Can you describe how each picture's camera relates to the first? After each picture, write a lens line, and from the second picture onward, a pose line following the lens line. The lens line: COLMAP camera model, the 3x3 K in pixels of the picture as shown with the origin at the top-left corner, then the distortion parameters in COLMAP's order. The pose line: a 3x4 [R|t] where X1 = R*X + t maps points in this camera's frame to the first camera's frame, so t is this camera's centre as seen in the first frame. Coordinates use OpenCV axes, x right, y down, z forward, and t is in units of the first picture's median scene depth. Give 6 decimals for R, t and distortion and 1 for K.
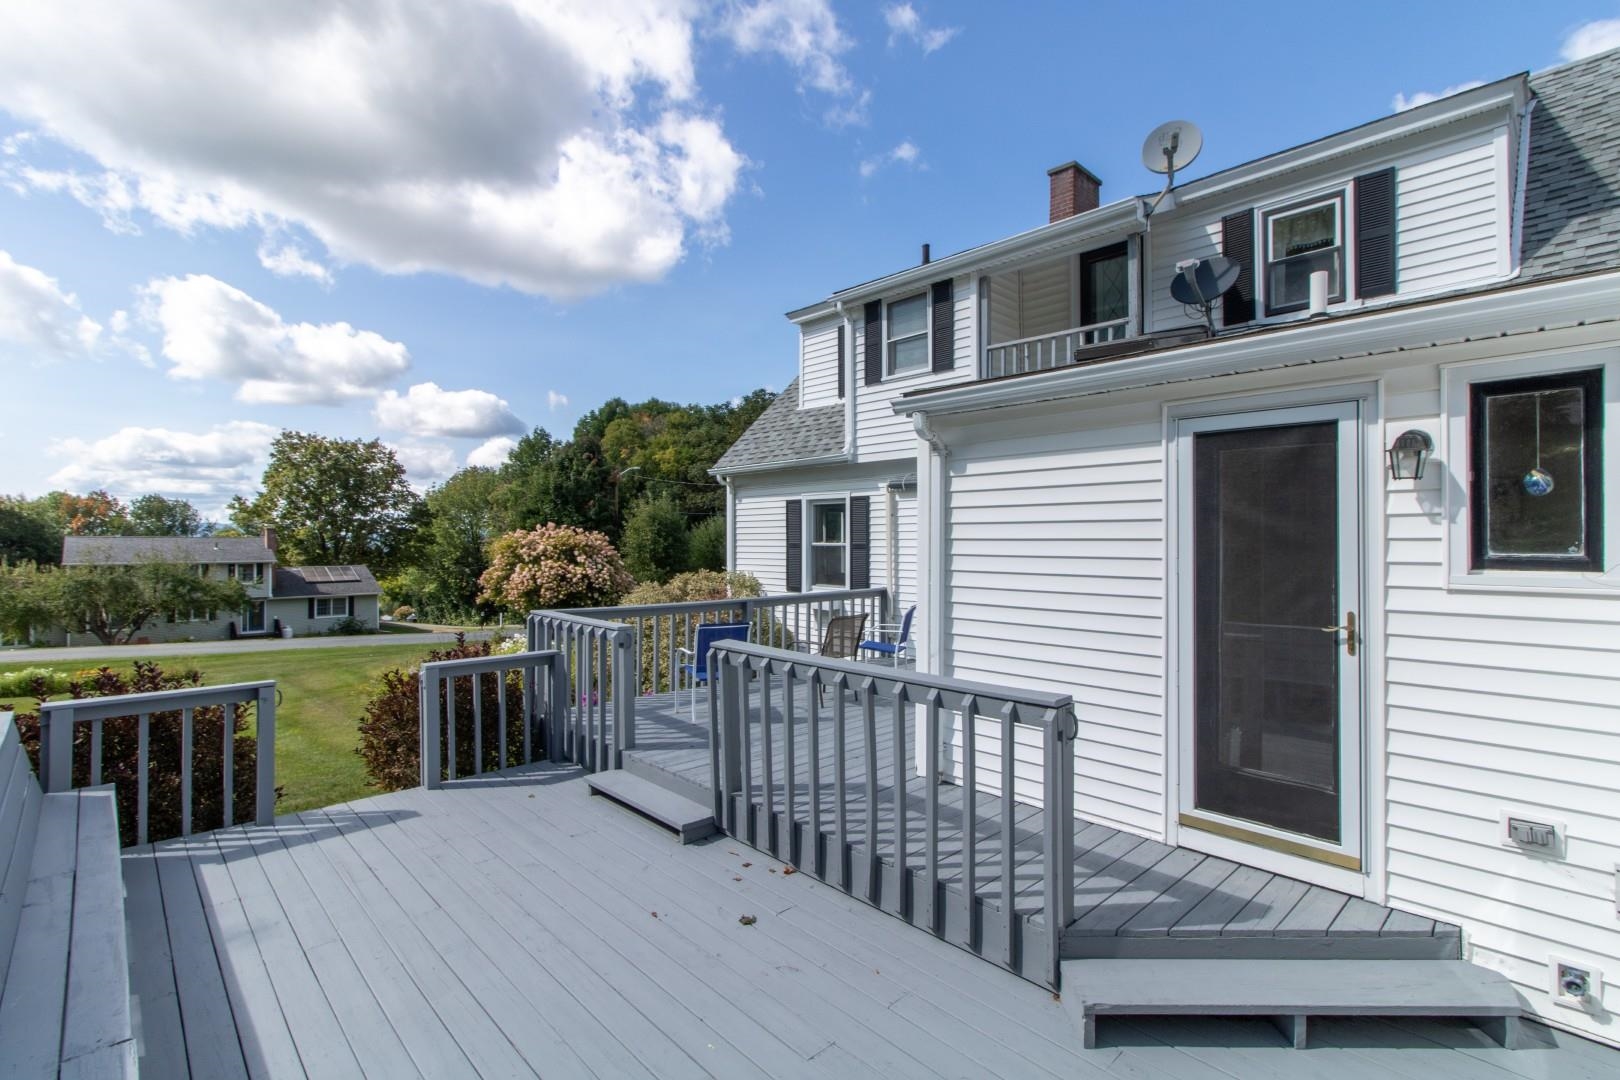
lens RADIAL K [[759.4, 0, 806.6], [0, 759.4, 535.4], [0, 0, 1]] dist [-0.003409, 0.003571]
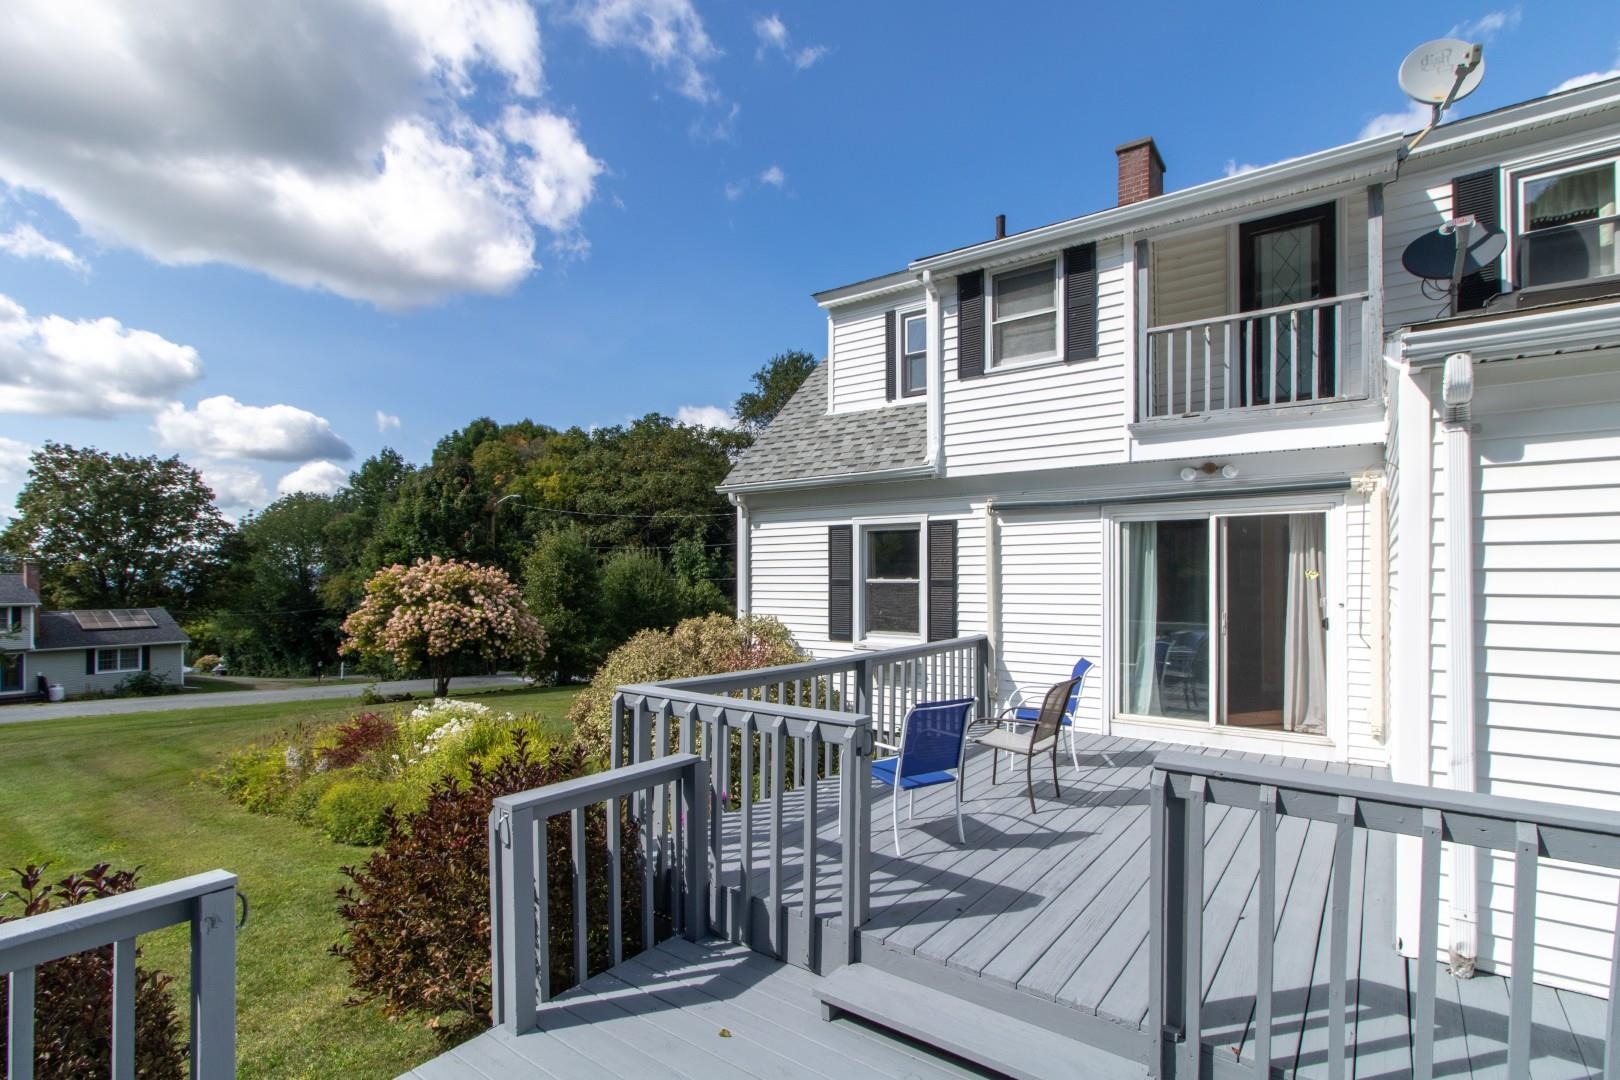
lens RADIAL K [[759.4, 0, 828.1], [0, 759.4, 584.1], [0, 0, 1]] dist [-0.003409, 0.003571]
pose [[0.980428, -0.002828, 0.196857, -0.215849], [-0.000127, 0.999888, 0.014996, 0.003696], [-0.196877, -0.014727, 0.980317, 0.253984]]
